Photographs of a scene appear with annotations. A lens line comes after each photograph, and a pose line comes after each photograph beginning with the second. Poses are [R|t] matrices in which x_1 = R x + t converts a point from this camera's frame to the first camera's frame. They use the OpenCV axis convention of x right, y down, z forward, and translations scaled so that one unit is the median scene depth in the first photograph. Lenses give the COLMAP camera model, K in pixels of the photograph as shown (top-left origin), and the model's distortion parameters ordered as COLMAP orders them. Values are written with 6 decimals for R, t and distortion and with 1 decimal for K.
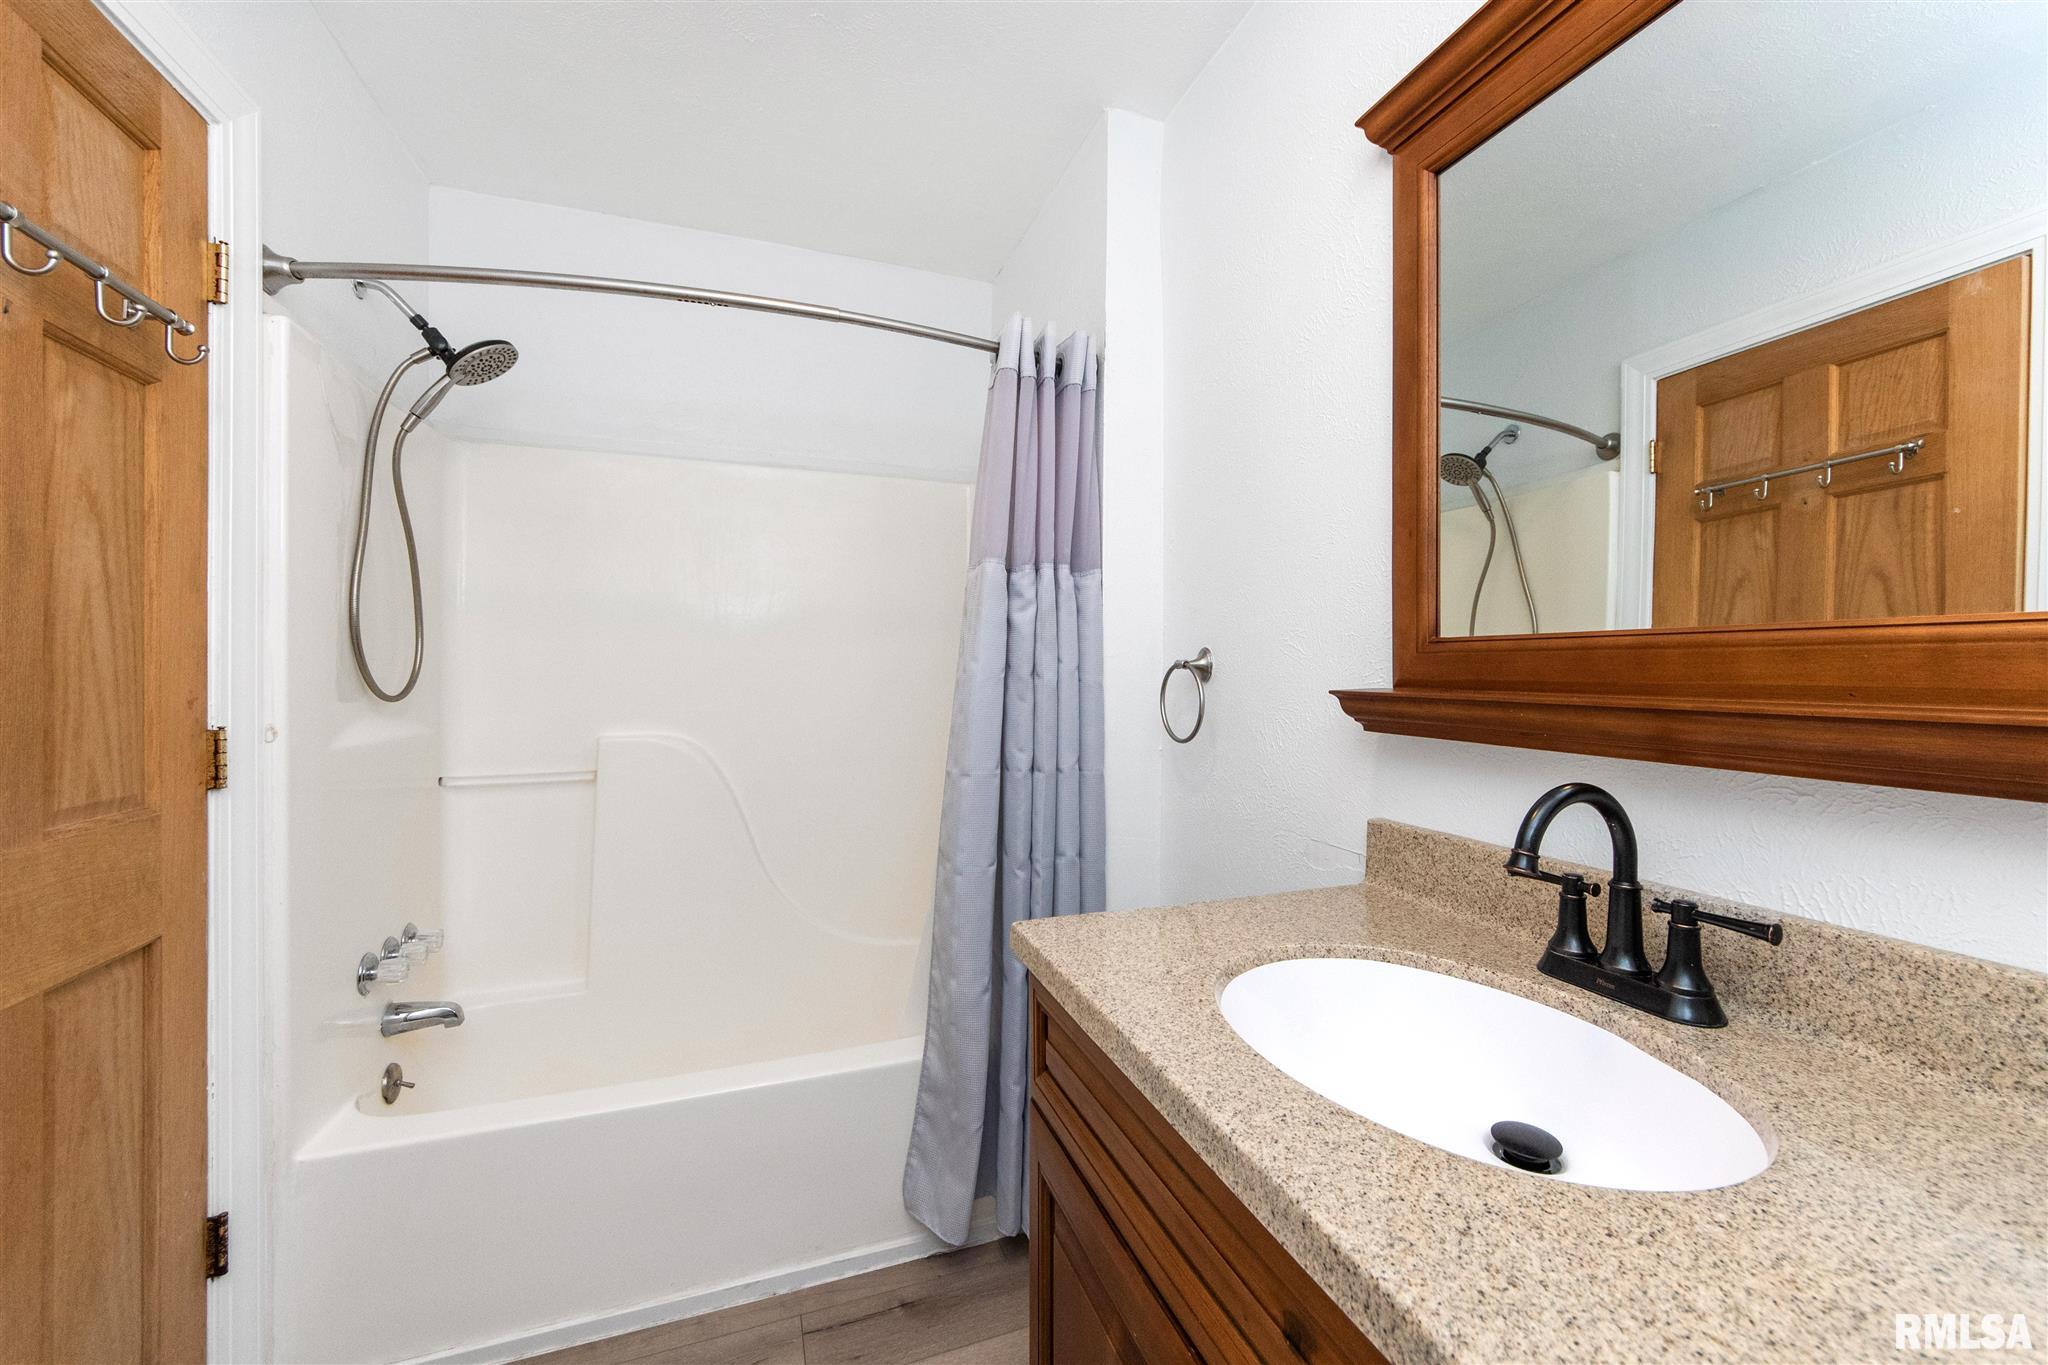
lens RADIAL K [[768.7, 0, 1026.0], [0, 768.7, 673.6], [0, 0, 1]] dist [0.000085, 0.000038]
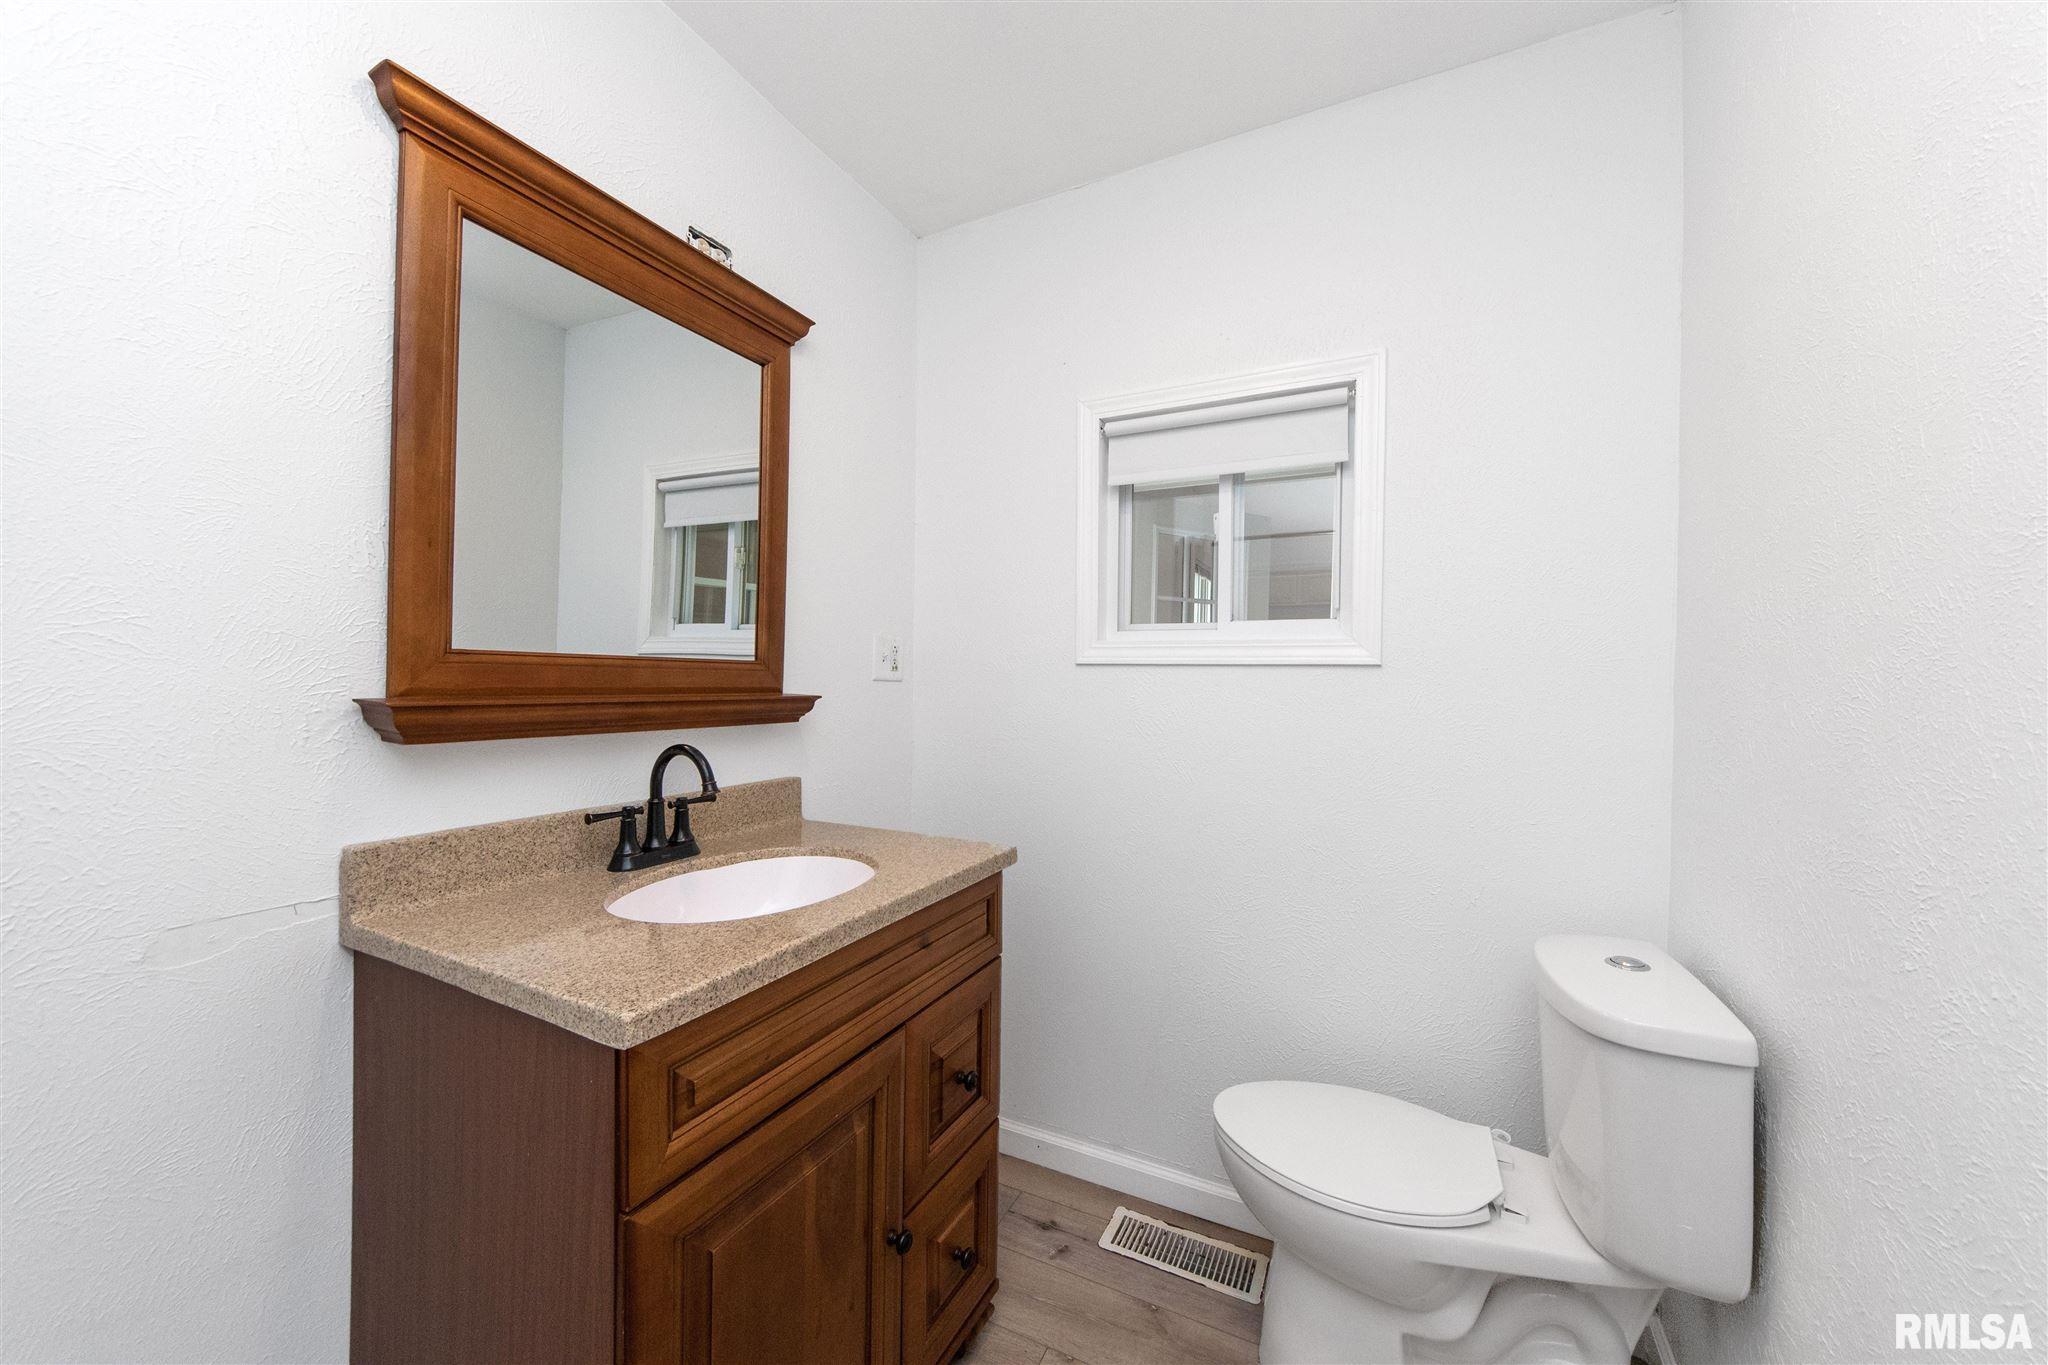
lens RADIAL K [[737.4, 0, 1032.4], [0, 737.4, 679.6], [0, 0, 1]] dist [-0.001820, -0.000209]
pose [[-0.692774, -0.017167, 0.720950, -1.026490], [-0.015101, 0.999843, 0.009297, -0.034184], [-0.720996, -0.004446, -0.692925, 1.512253]]
